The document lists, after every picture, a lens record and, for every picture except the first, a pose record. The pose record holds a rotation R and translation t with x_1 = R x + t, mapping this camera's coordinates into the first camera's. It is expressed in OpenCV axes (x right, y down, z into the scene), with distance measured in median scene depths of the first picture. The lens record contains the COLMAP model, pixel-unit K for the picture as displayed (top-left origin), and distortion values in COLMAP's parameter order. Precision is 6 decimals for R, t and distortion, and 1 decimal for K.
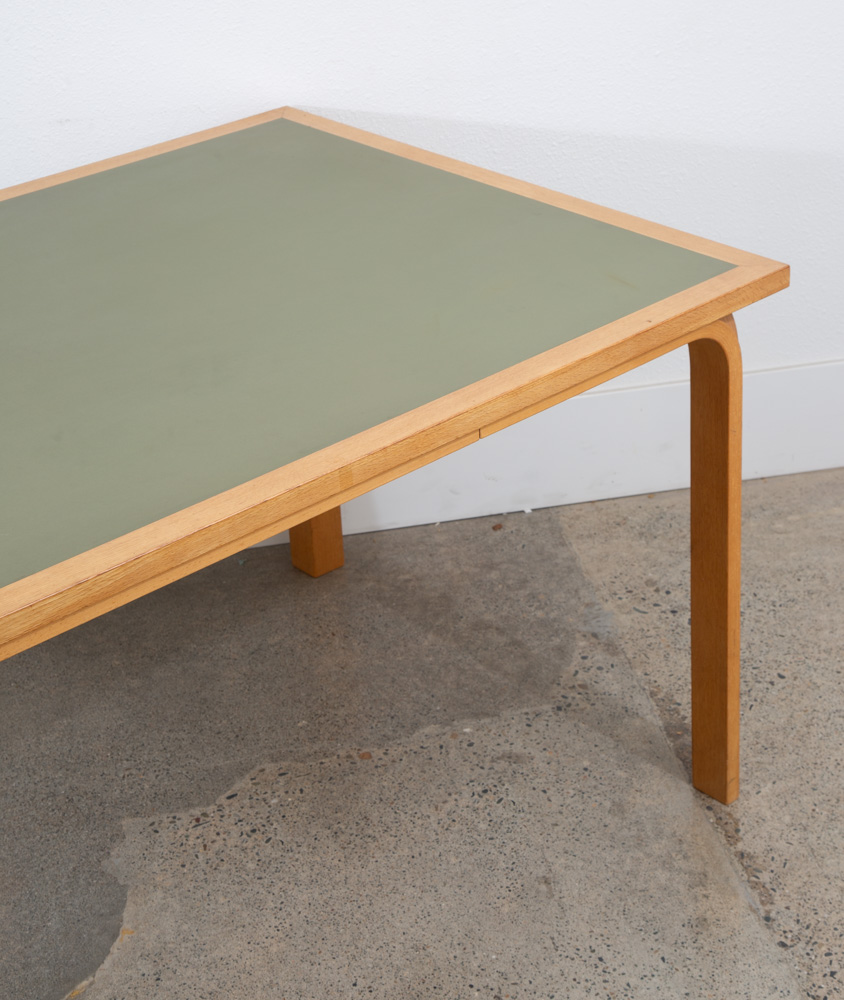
lens RADIAL K [[1972.0, 0, 443.2], [0, 1972.0, 497.7], [0, 0, 1]] dist [0.159435, 0.018934]
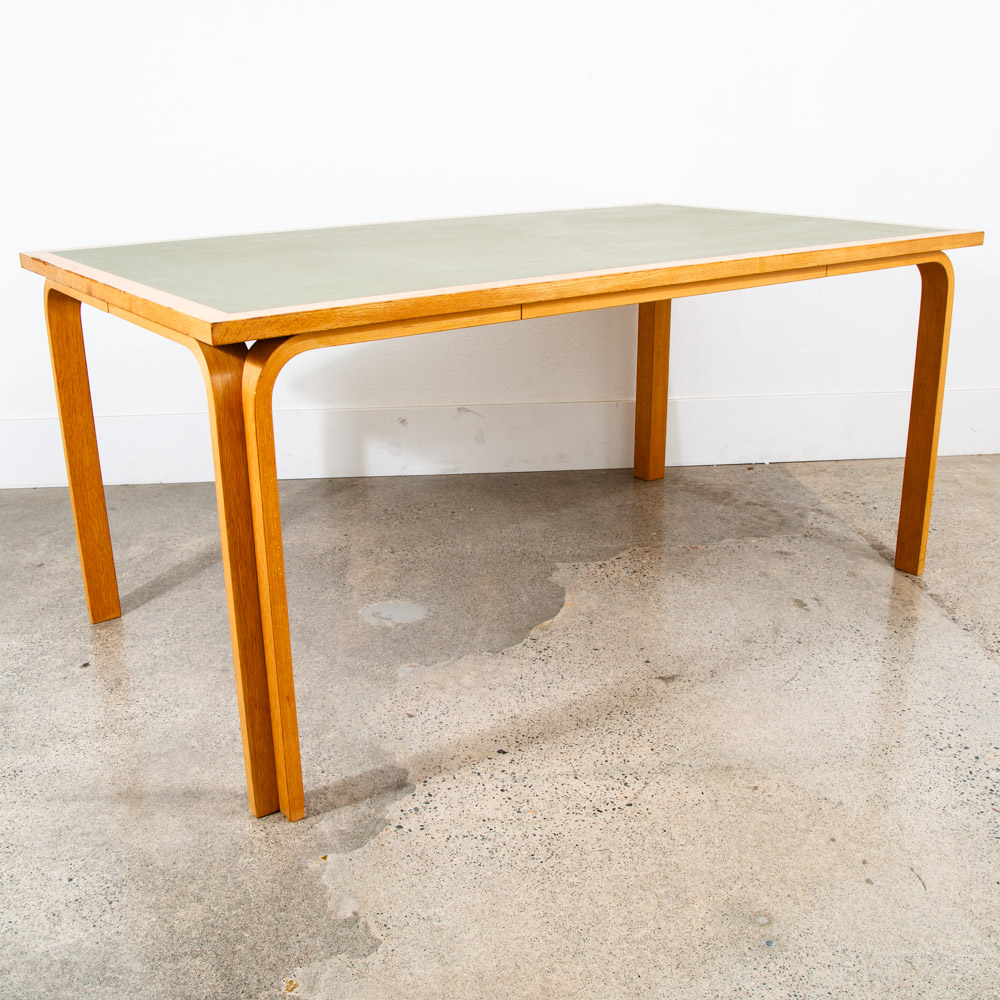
lens RADIAL K [[1099.7, 0, 500.0], [0, 1099.7, 500.0], [0, 0, 1]] dist [-0.098040, 0.024161]
pose [[0.994007, 0.067892, -0.085673, -0.134741], [-0.080760, 0.984292, -0.156995, 0.265906], [0.073668, 0.162973, 0.983876, 0.060704]]
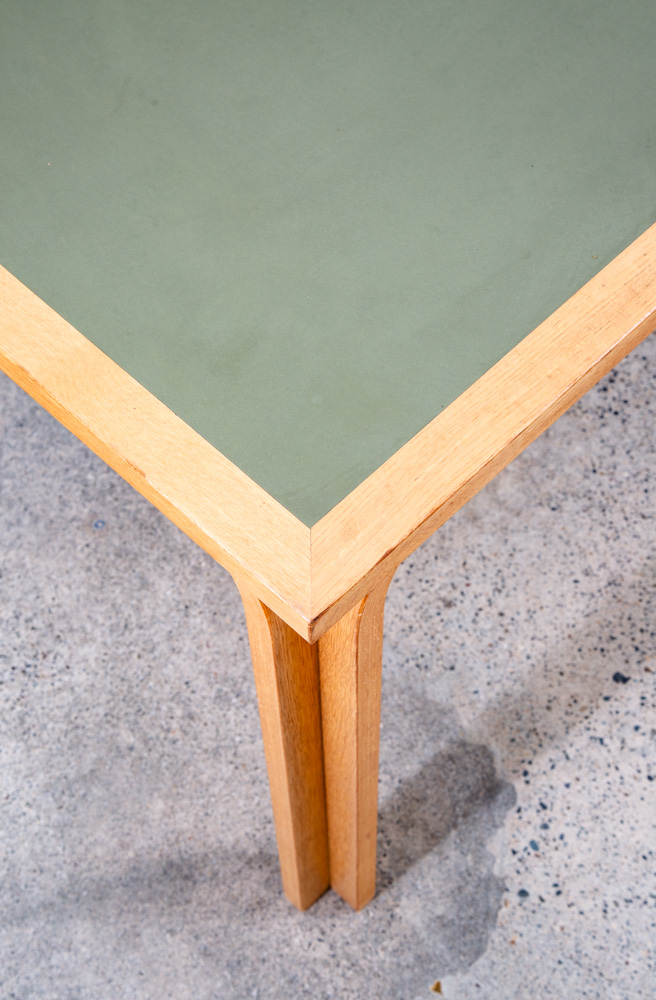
lens RADIAL K [[1579.7, 0, 308.0], [0, 1579.7, 501.5], [0, 0, 1]] dist [0.157041, 0.004264]
pose [[0.998082, -0.040030, 0.047231, -0.330605], [0.009406, 0.852053, 0.523371, -0.075608], [-0.061194, -0.521923, 0.850795, 0.263863]]
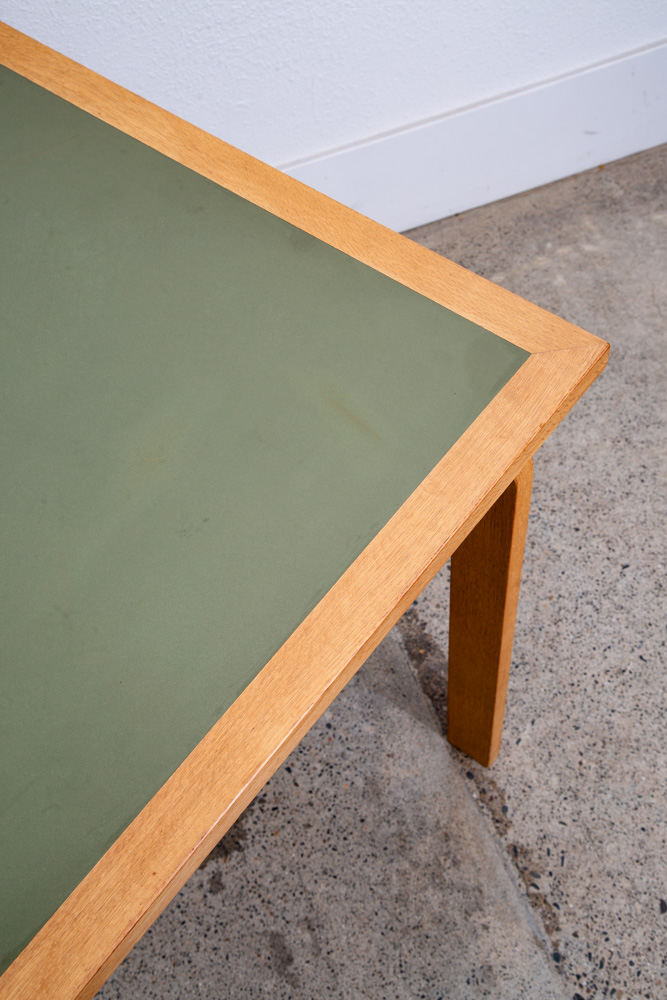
lens RADIAL K [[1253.8, 0, 333.5], [0, 1253.8, 500.0], [0, 0, 1]] dist [0.112710, 0.046659]
pose [[0.983274, -0.156672, 0.092875, 0.037863], [0.091329, 0.865325, 0.492820, -0.248678], [-0.157578, -0.476095, 0.865161, 0.567982]]
